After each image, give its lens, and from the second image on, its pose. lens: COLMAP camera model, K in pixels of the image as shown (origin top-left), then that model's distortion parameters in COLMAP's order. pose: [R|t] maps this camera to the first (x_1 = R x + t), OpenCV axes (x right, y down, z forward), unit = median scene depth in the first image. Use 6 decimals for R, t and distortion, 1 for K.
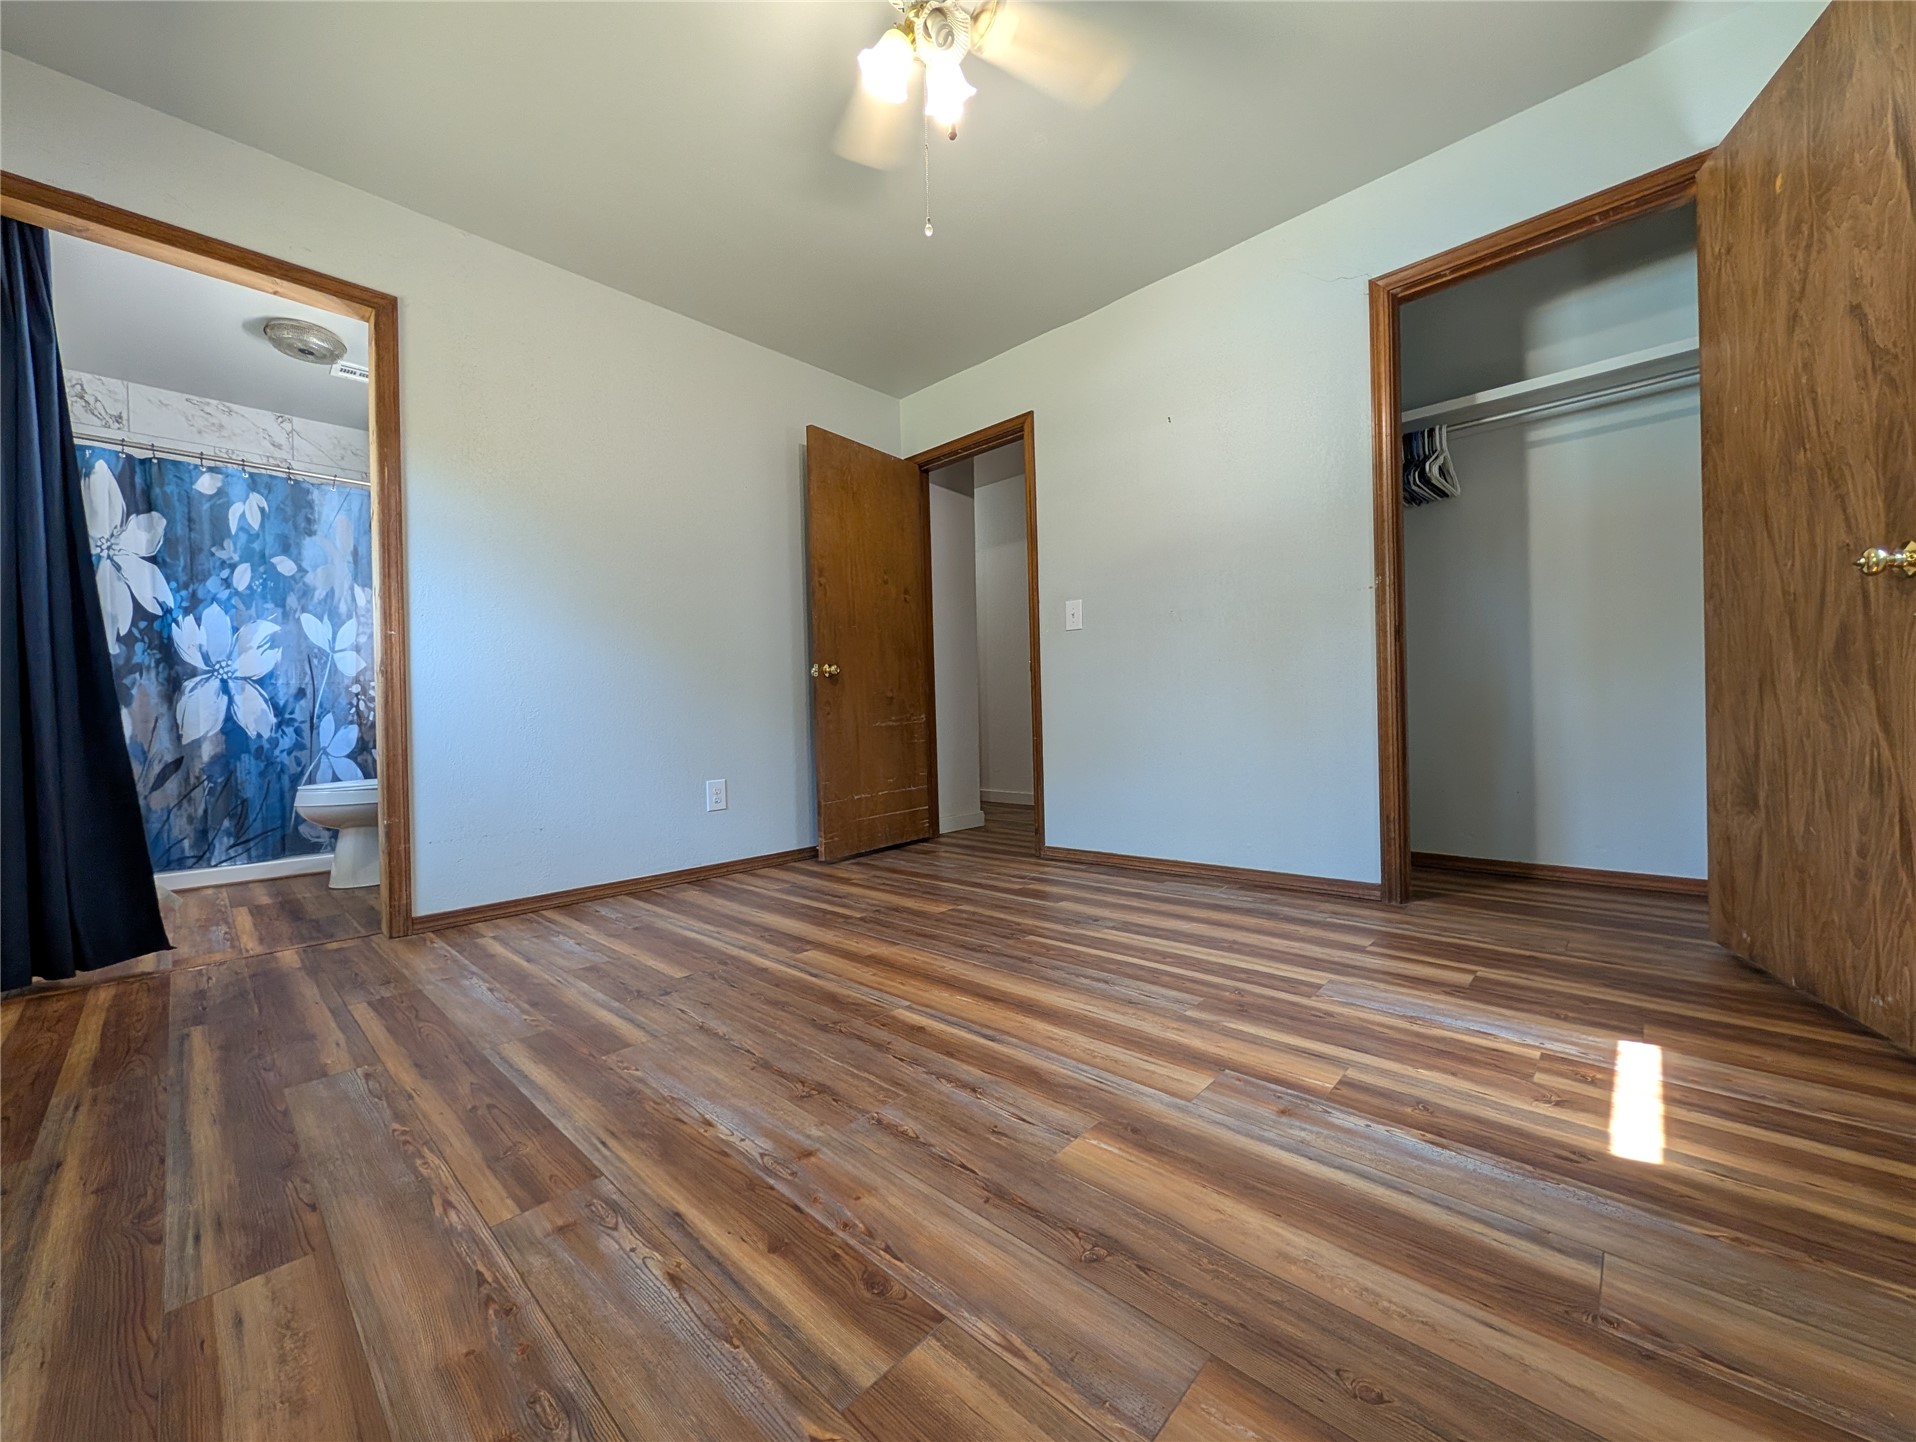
lens RADIAL K [[738.7, 0, 957.1], [0, 738.7, 719.9], [0, 0, 1]] dist [0.002004, 0.000065]
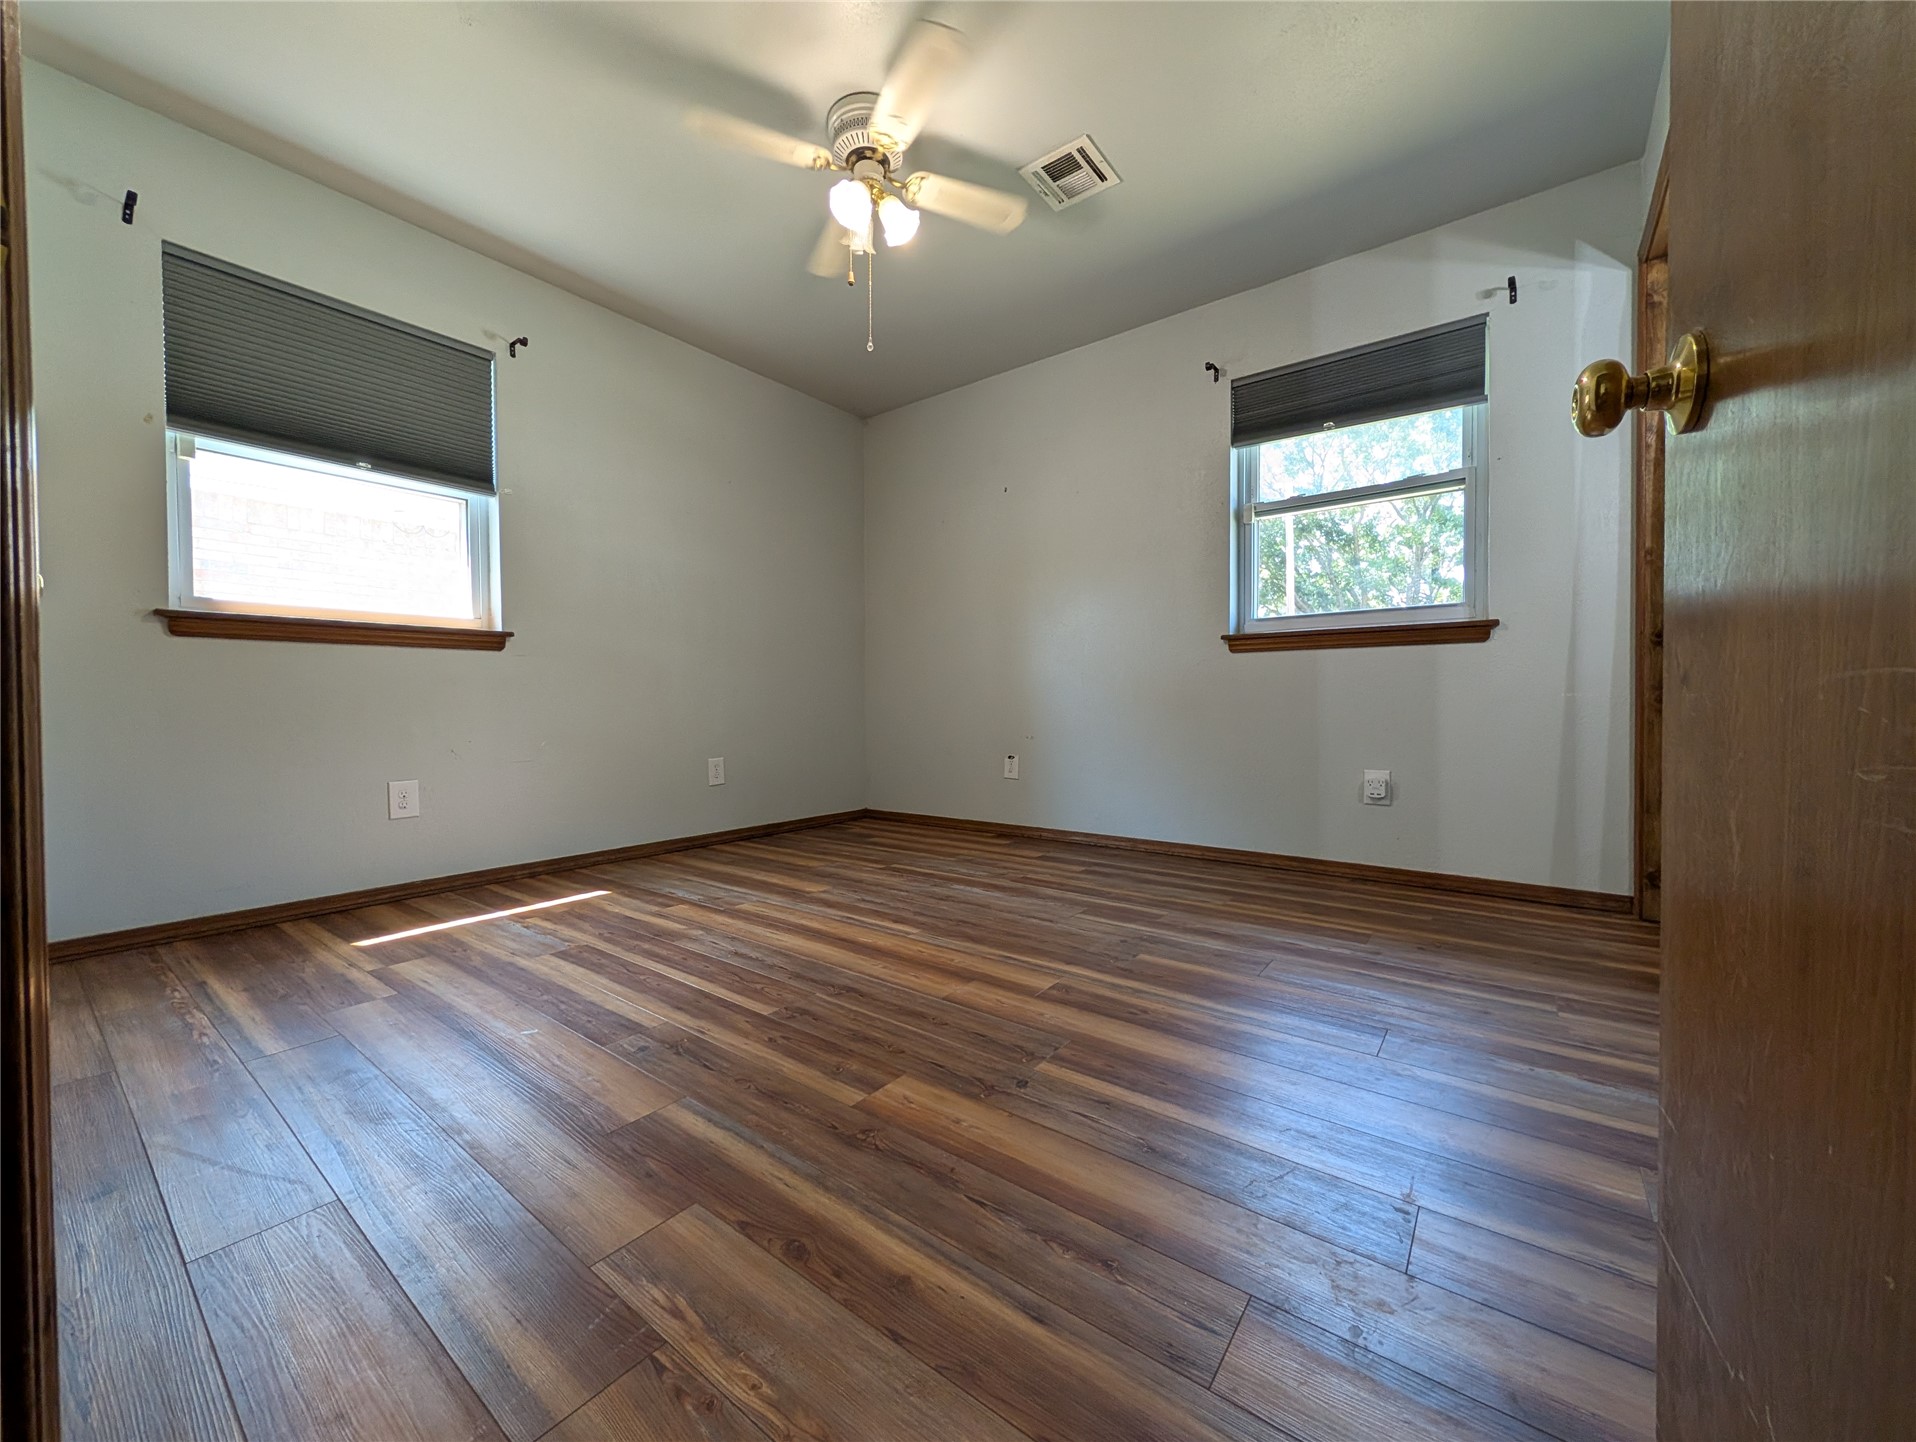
lens RADIAL K [[738.7, 0, 959.6], [0, 738.7, 720.3], [0, 0, 1]] dist [0.002004, 0.000065]
pose [[-0.993515, 0.034309, -0.108405, -0.024116], [0.031840, 0.999194, 0.024428, -0.012195], [0.109156, 0.020818, -0.993807, 2.062485]]
